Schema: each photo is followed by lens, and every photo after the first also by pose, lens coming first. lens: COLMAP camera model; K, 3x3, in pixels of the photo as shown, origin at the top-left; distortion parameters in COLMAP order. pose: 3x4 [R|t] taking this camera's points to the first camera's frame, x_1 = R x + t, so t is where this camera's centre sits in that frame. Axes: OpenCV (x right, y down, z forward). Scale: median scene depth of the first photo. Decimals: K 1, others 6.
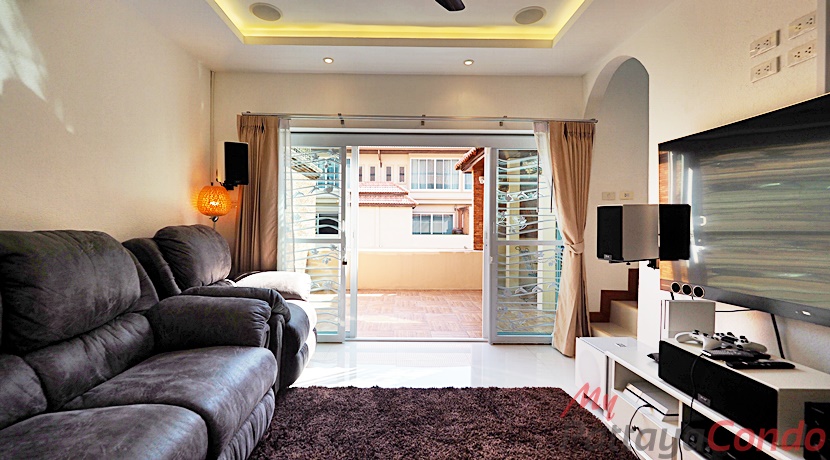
lens RADIAL K [[360.3, 0, 406.5], [0, 360.3, 227.0], [0, 0, 1]] dist [-0.000013, -0.000320]
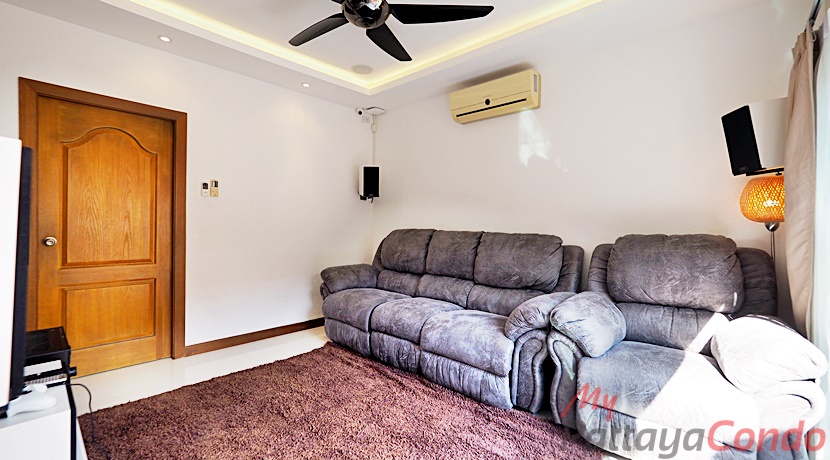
lens RADIAL K [[350.0, 0, 410.0], [0, 350.0, 225.1], [0, 0, 1]] dist [-0.000690, 0.000159]
pose [[-0.702491, -0.013681, -0.711561, 0.673806], [-0.019336, 0.999813, -0.000134, -0.023082], [0.711430, 0.013665, -0.702624, 1.731956]]
